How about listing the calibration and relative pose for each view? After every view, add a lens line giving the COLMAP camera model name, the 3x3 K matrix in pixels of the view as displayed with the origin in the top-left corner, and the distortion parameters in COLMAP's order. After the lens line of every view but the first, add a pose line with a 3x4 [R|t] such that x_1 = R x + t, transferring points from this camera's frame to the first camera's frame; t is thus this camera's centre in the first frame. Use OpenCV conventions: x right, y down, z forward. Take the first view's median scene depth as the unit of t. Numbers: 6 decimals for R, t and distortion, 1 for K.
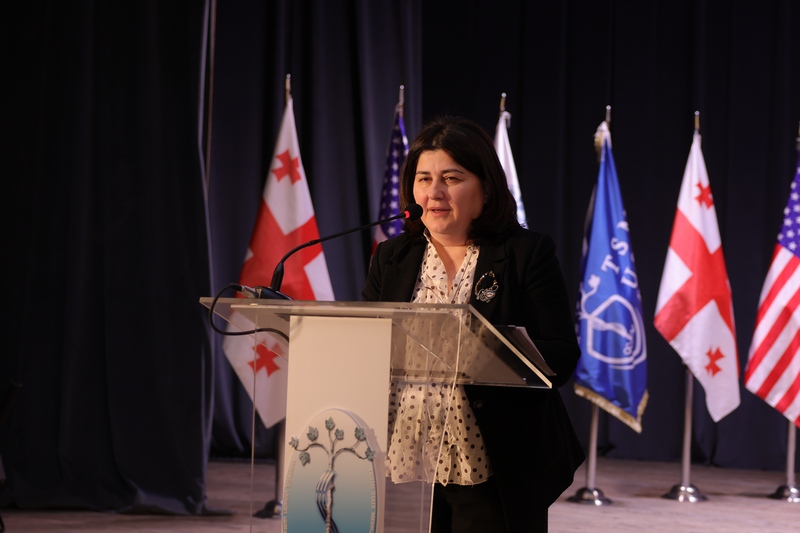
lens RADIAL K [[1504.7, 0, 399.5], [0, 1504.7, 266.5], [0, 0, 1]] dist [0.076662, 0.000000]
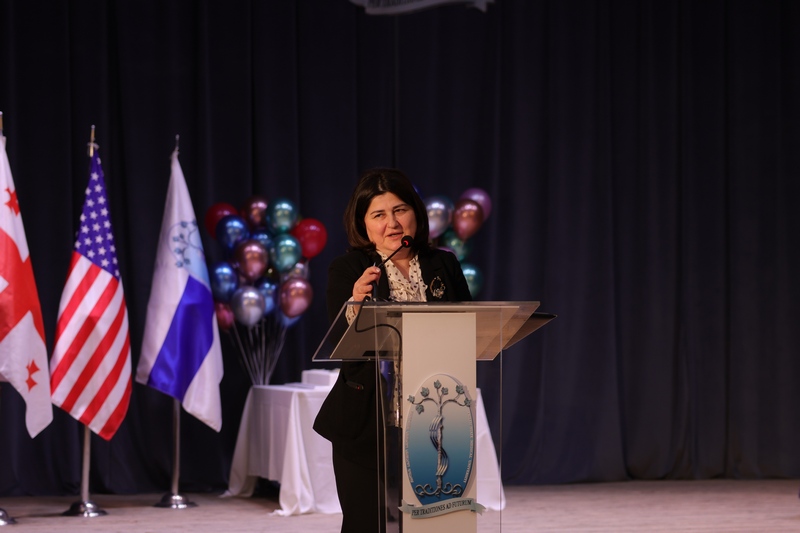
lens RADIAL K [[2090.6, 0, 403.5], [0, 2090.6, 270.6], [0, 0, 1]] dist [0.114864, 0.000000]
pose [[0.787045, -0.007952, 0.616844, -0.426124], [0.008546, 0.999962, 0.001987, -0.003911], [-0.616837, 0.003707, 0.787083, -0.191831]]
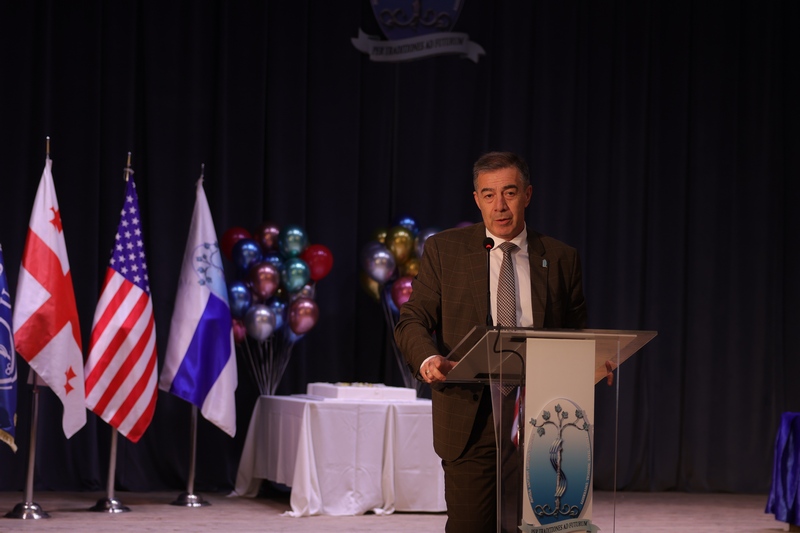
lens RADIAL K [[1828.6, 0, 396.7], [0, 1828.6, 262.7], [0, 0, 1]] dist [0.066253, 0.000000]
pose [[0.759071, 0.027840, 0.650412, -0.440587], [-0.023400, 0.999606, -0.015478, -0.003628], [-0.650587, -0.003471, 0.759424, -0.098871]]
